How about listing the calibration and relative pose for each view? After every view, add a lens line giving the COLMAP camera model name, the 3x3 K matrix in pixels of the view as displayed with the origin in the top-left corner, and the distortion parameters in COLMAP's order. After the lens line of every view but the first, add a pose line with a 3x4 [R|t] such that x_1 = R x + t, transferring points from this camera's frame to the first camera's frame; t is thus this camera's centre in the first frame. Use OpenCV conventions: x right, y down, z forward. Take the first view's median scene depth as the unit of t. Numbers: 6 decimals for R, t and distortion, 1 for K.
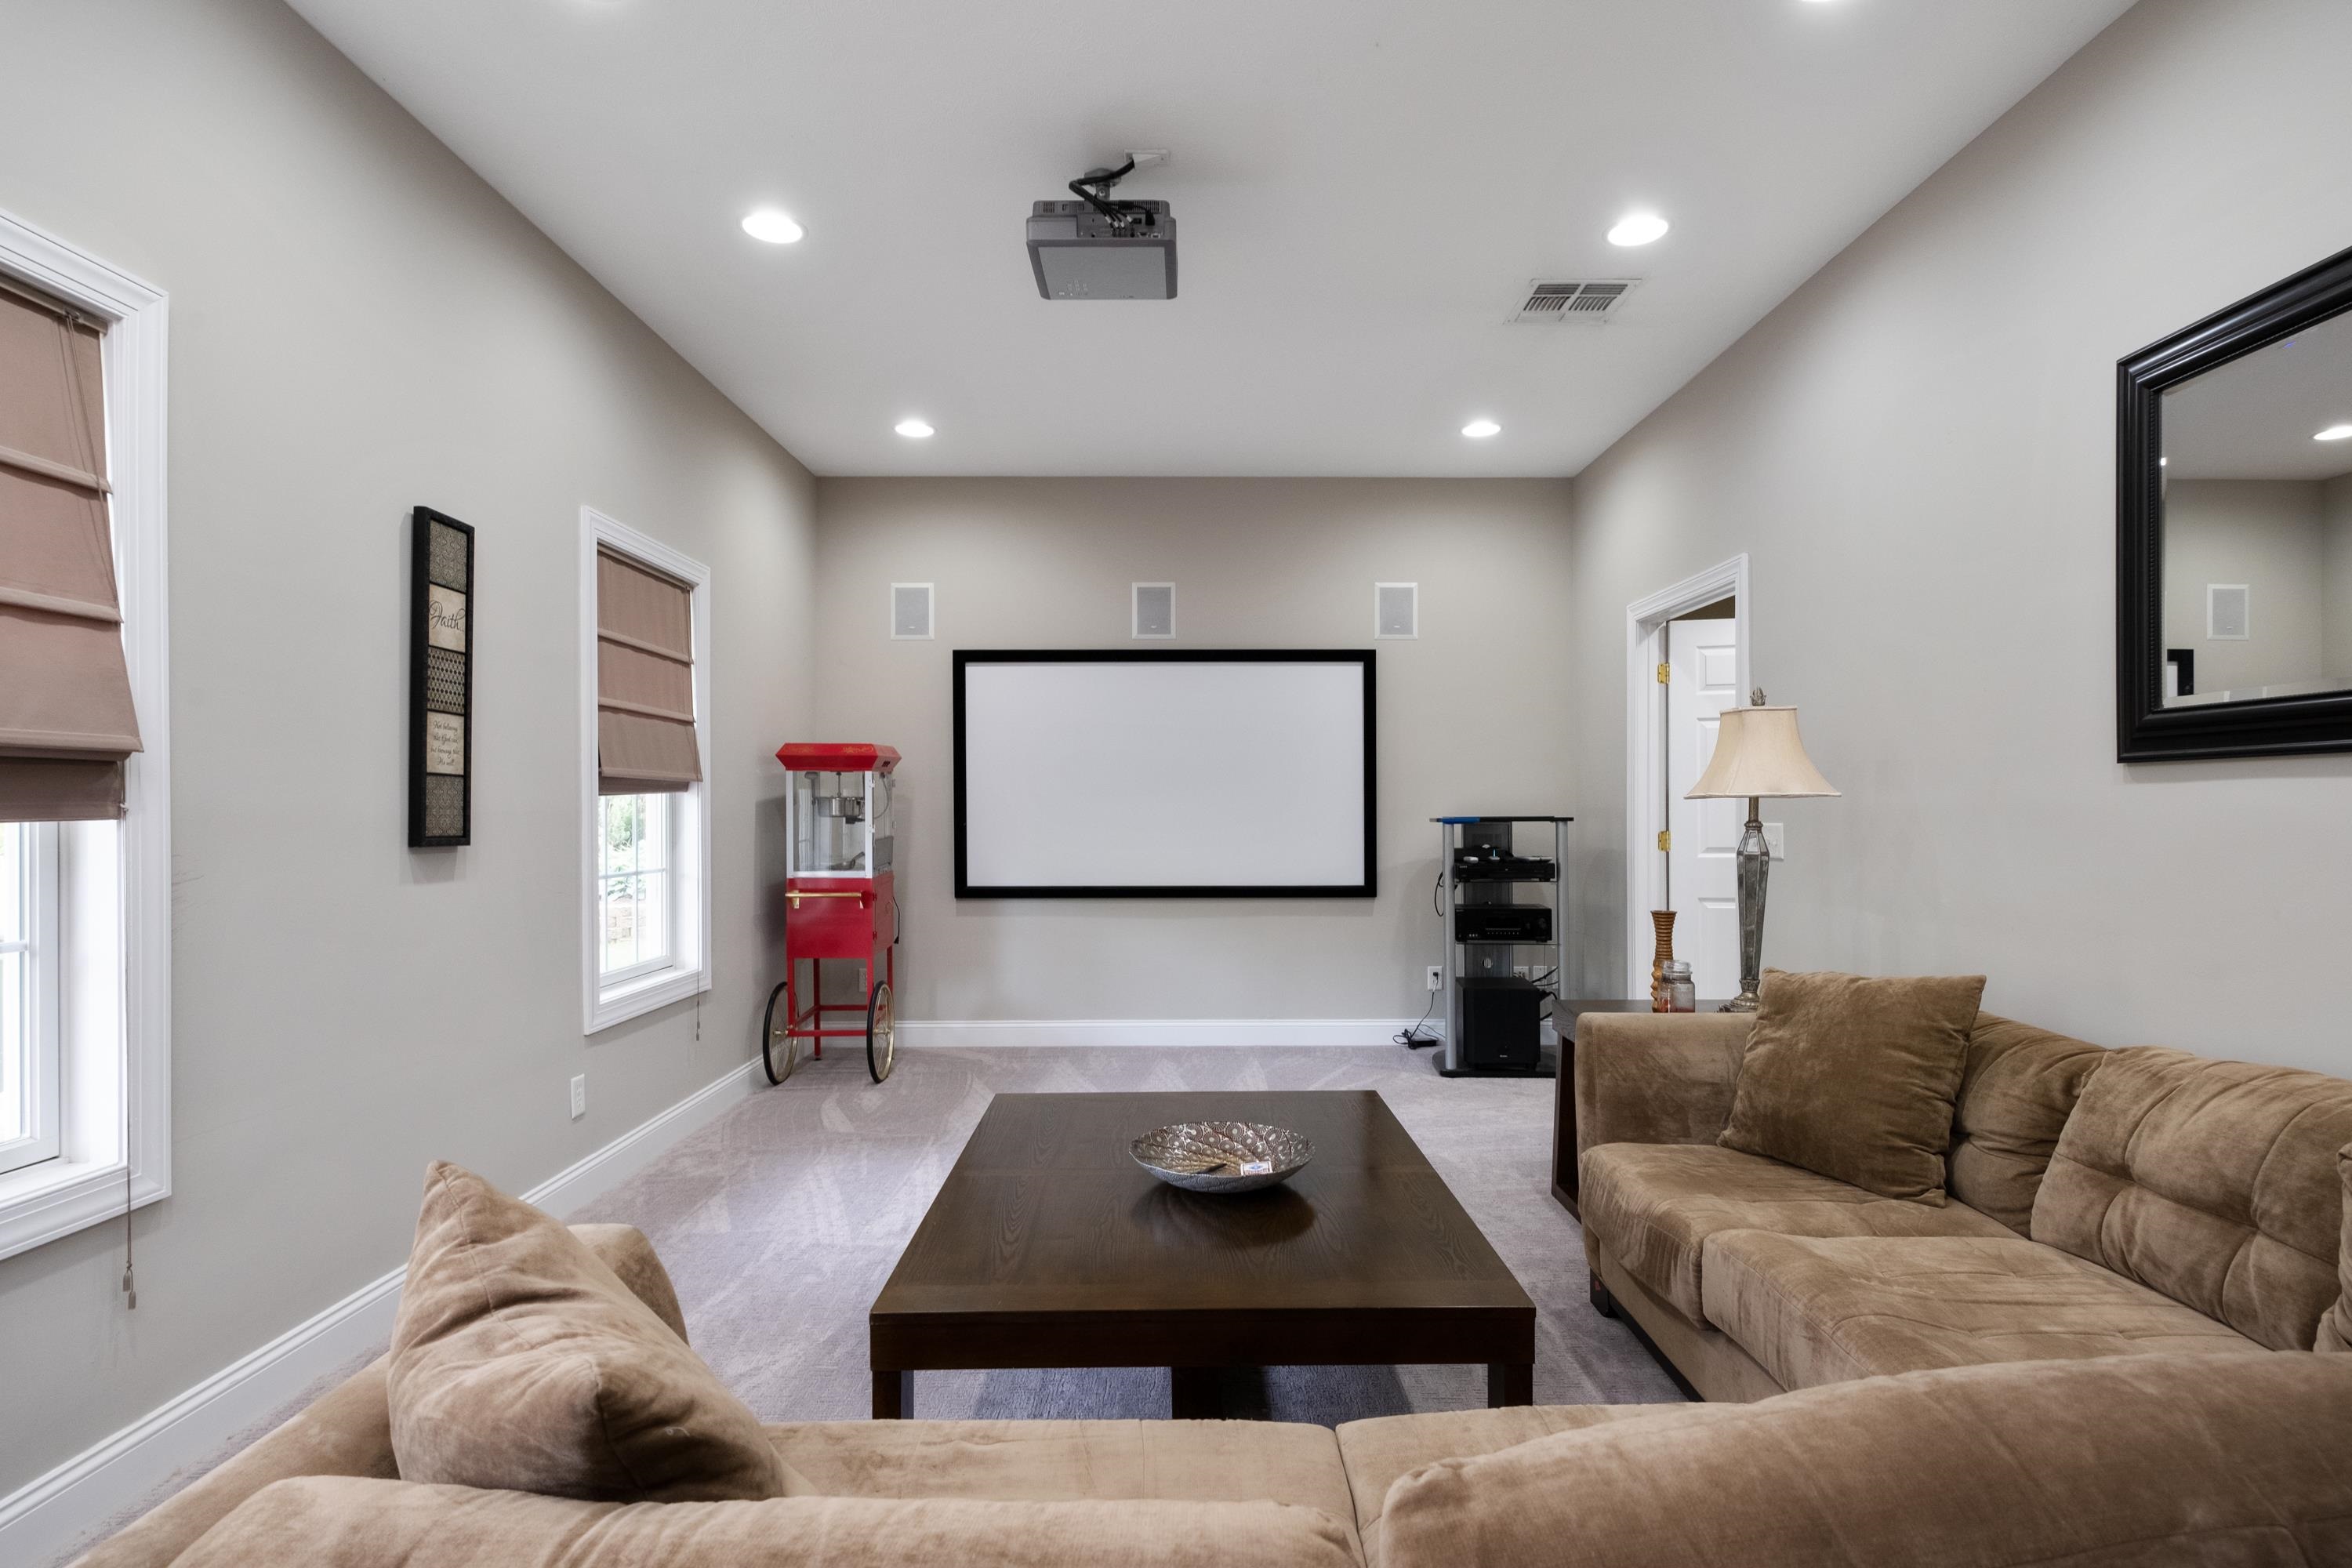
lens RADIAL K [[1157.6, 0, 1192.4], [0, 1157.6, 800.7], [0, 0, 1]] dist [0.002229, -0.000133]
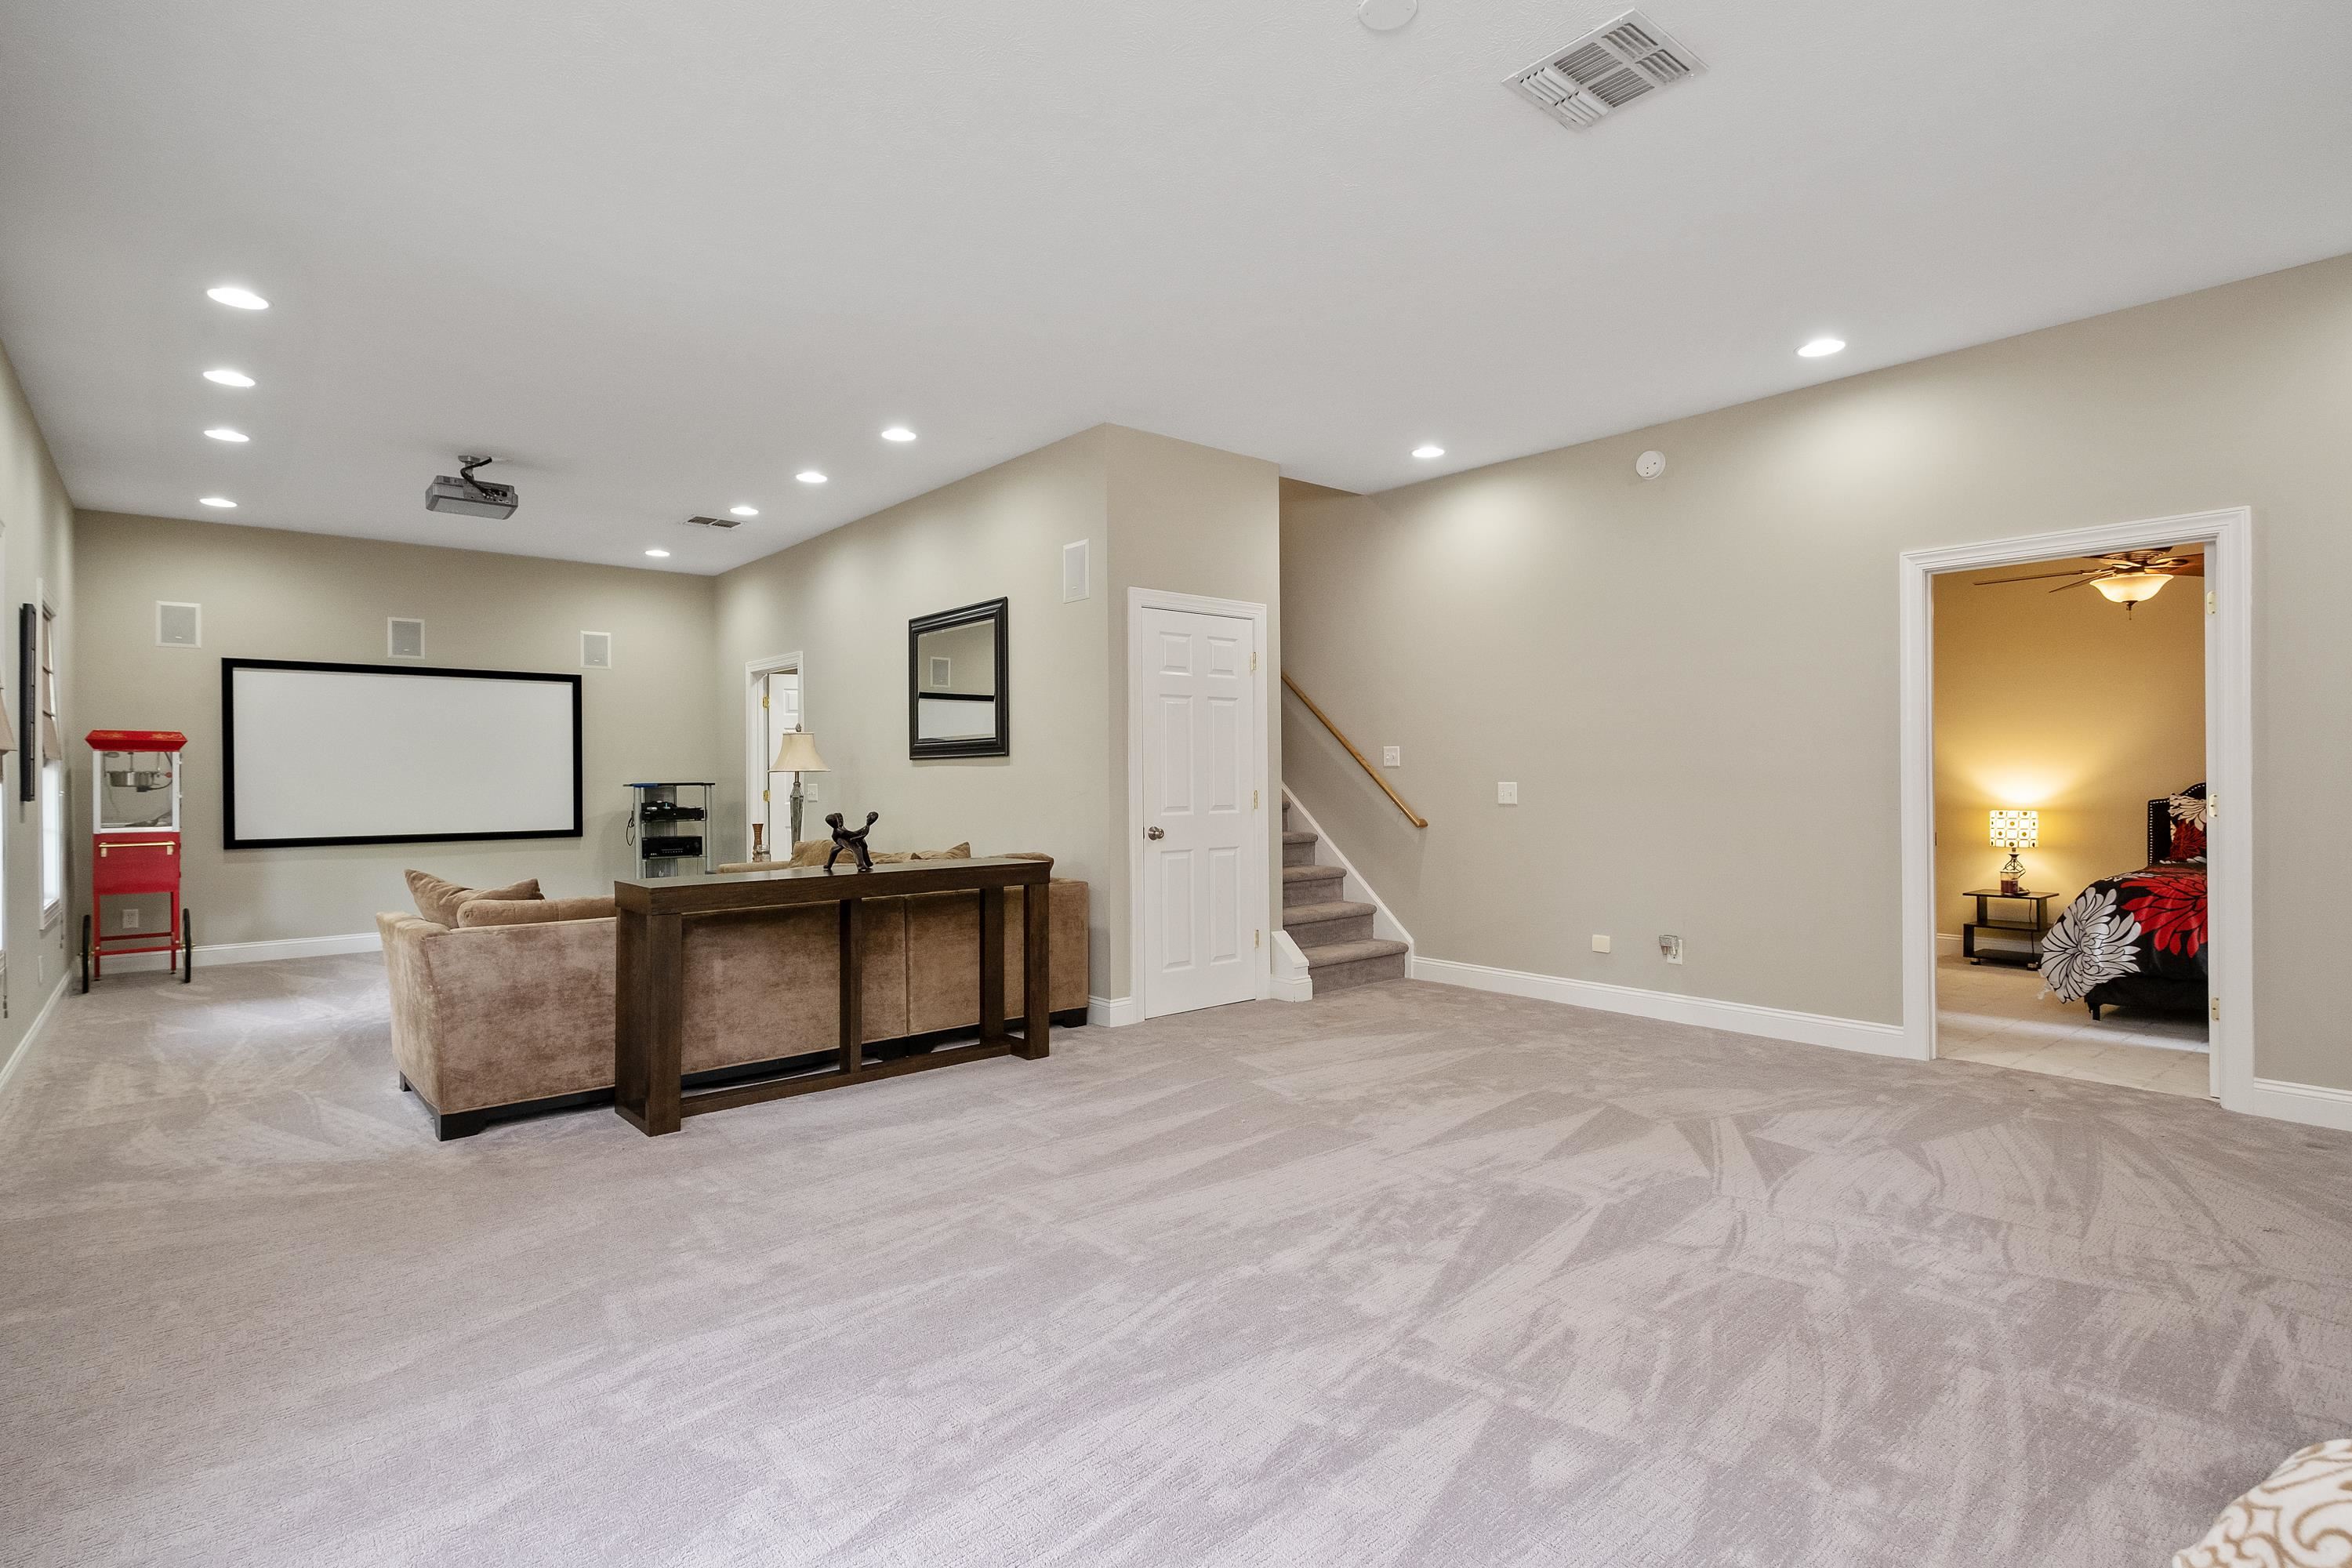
lens RADIAL K [[1157.6, 0, 1196.7], [0, 1157.6, 782.4], [0, 0, 1]] dist [0.002229, -0.000133]
pose [[0.755641, -0.006687, 0.654952, -0.257195], [0.000990, 0.999958, 0.009068, -0.001388], [-0.654985, -0.006204, 0.755616, -0.770868]]
